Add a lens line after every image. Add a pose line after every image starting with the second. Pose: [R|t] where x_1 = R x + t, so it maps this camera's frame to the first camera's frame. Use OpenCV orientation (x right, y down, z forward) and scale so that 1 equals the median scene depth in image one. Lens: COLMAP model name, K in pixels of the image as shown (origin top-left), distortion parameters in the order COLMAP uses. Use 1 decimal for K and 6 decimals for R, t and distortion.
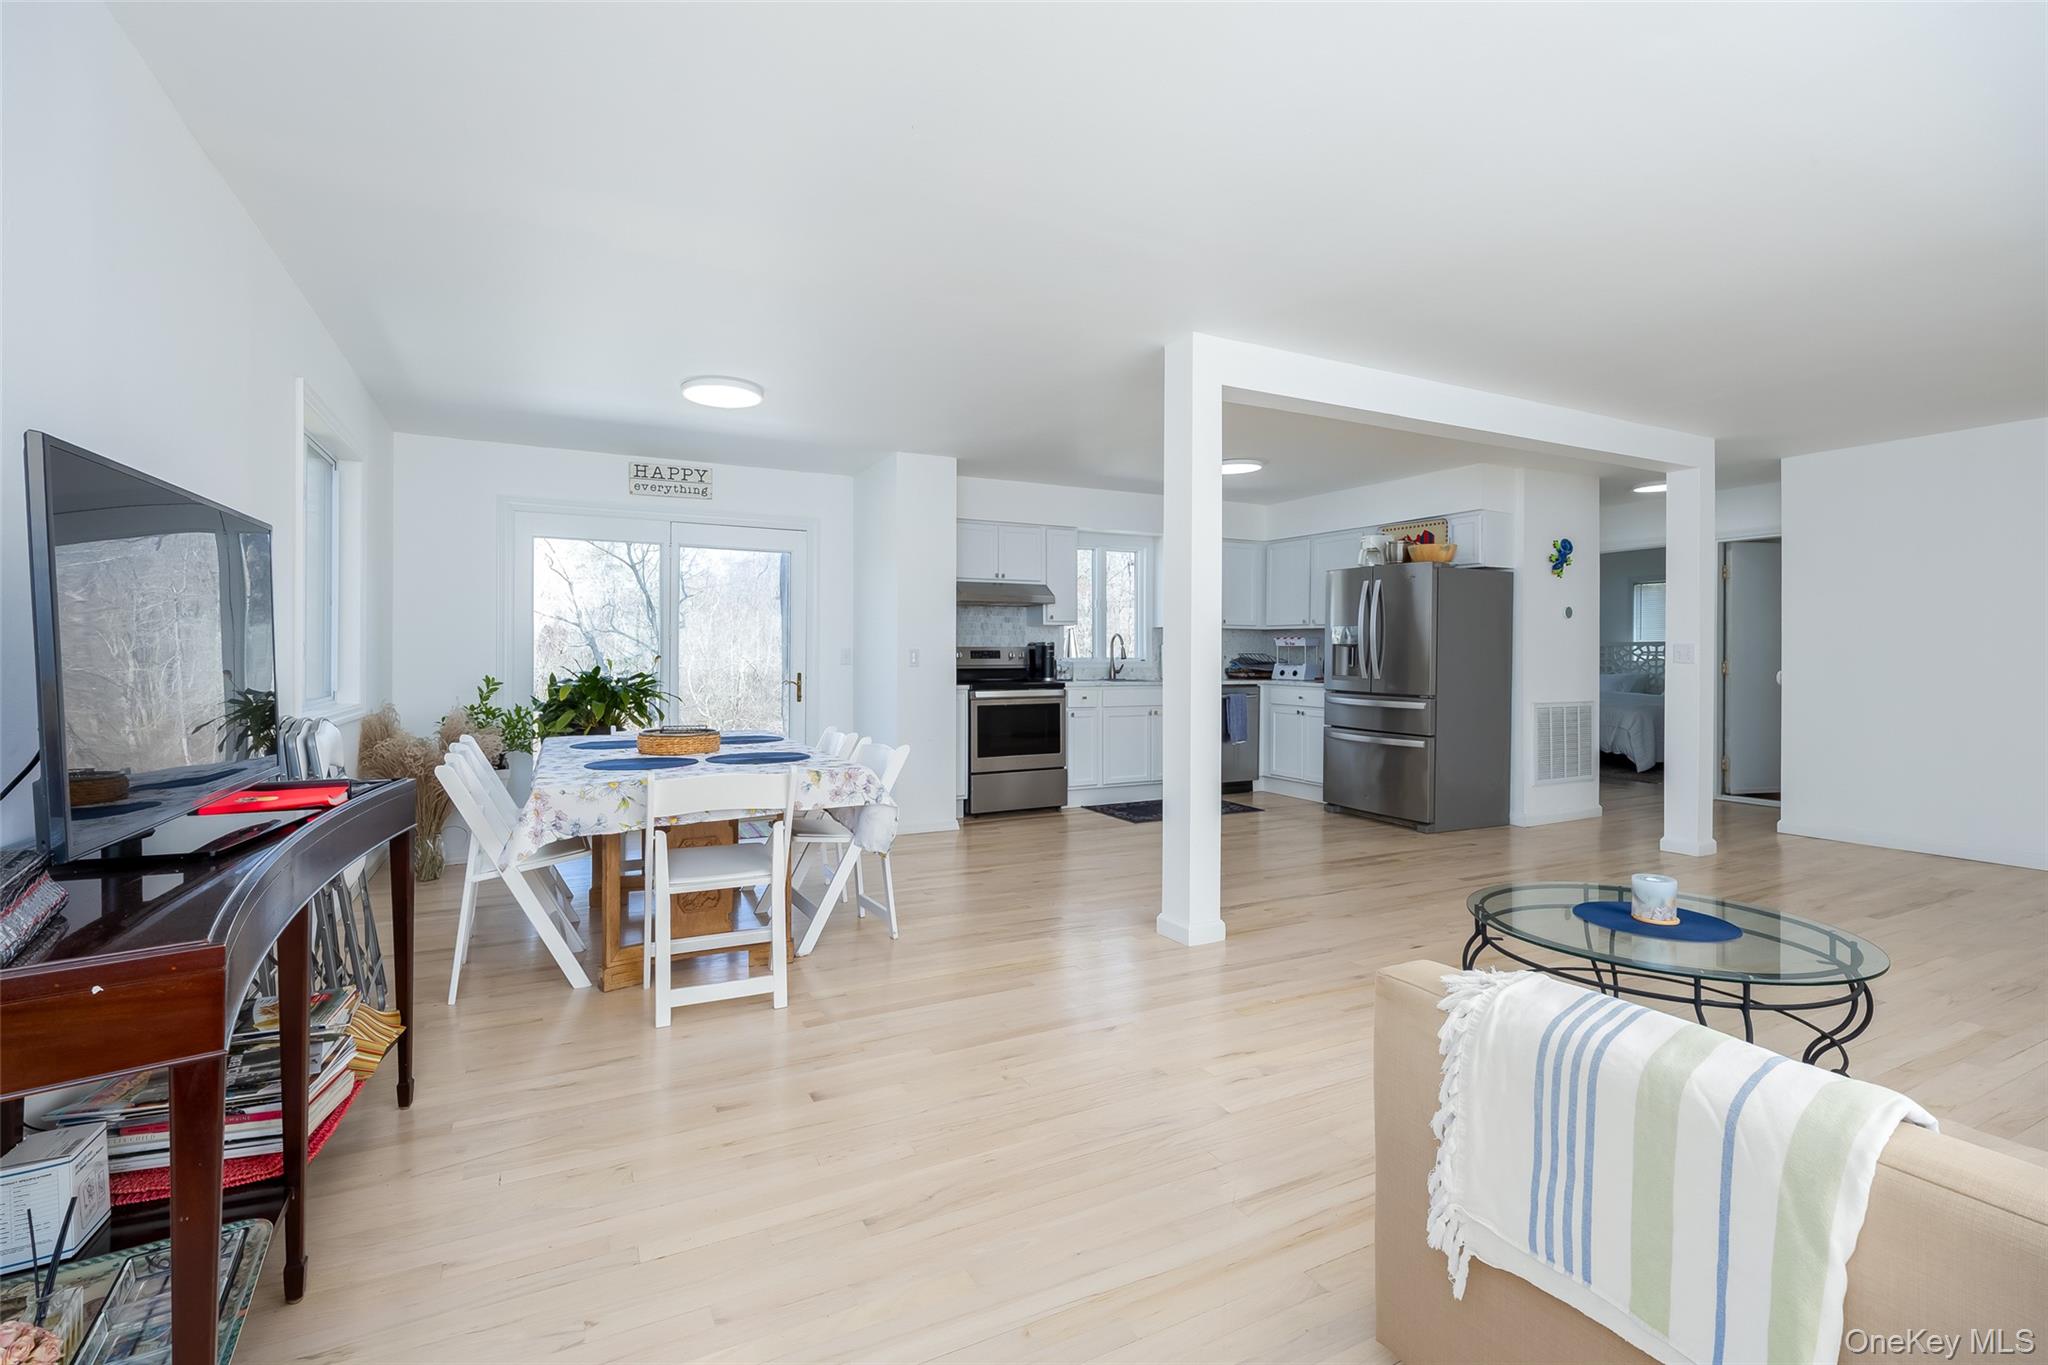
lens RADIAL K [[925.6, 0, 1048.6], [0, 925.6, 650.6], [0, 0, 1]] dist [0.000044, 0.001134]
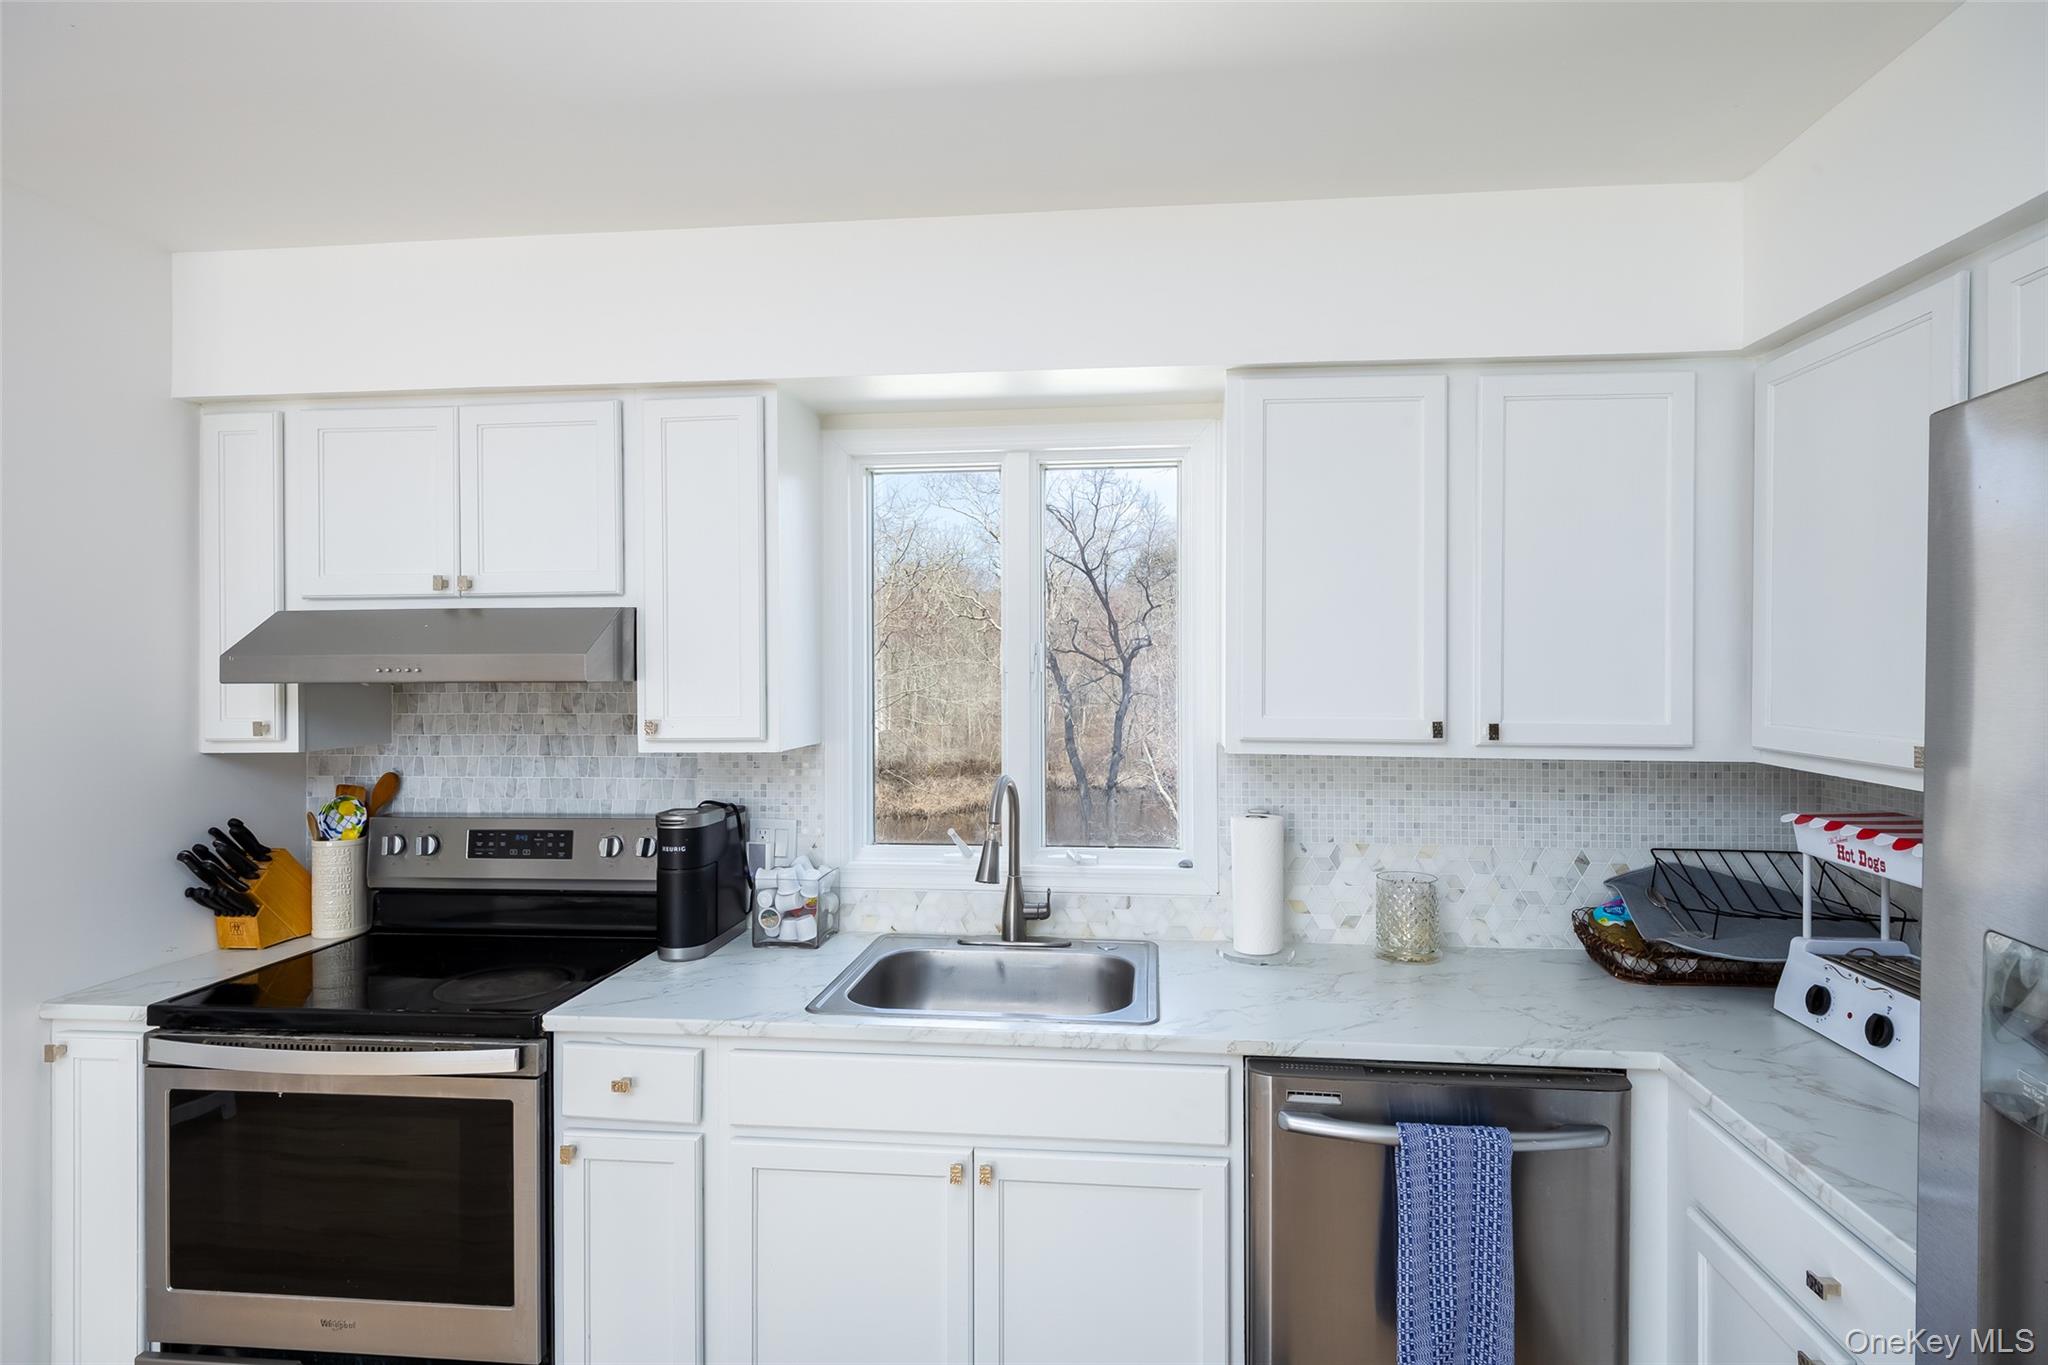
lens RADIAL K [[1048.7, 0, 1060.8], [0, 1048.7, 666.6], [0, 0, 1]] dist [0.007921, -0.005490]
pose [[0.830161, -0.001966, -0.557520, 0.284048], [0.006100, 0.999966, 0.005557, -0.057428], [0.557490, -0.008014, 0.830145, 0.851861]]
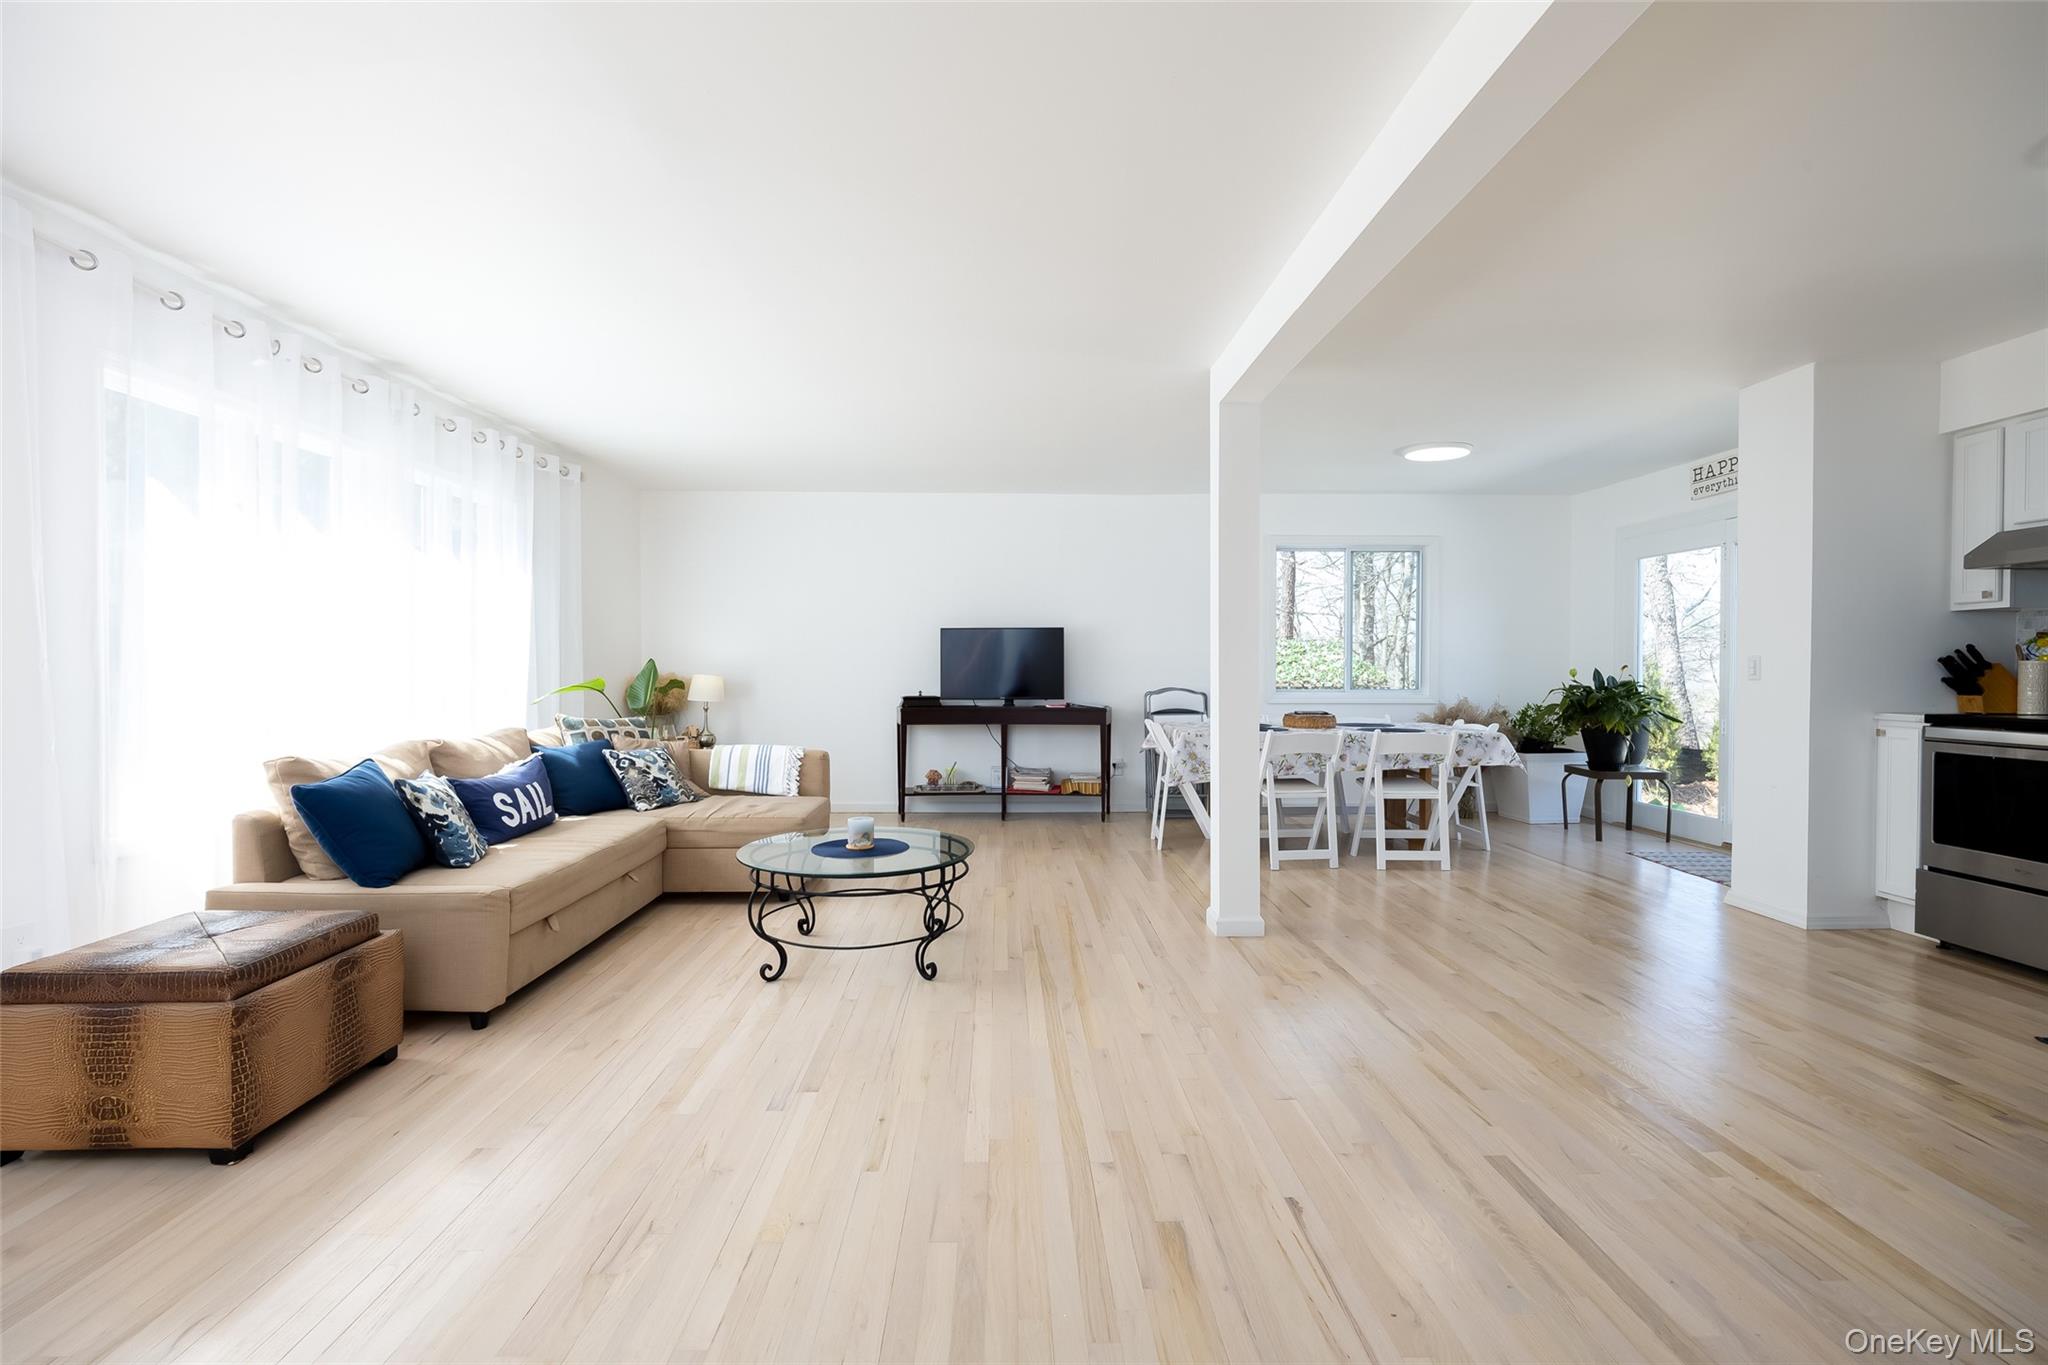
lens RADIAL K [[925.6, 0, 1014.5], [0, 925.6, 678.7], [0, 0, 1]] dist [0.000044, 0.001134]
pose [[-0.465582, 0.013024, -0.884909, 0.667280], [0.005488, 0.999915, 0.011829, 0.003831], [0.884988, 0.000651, -0.465614, 0.724706]]
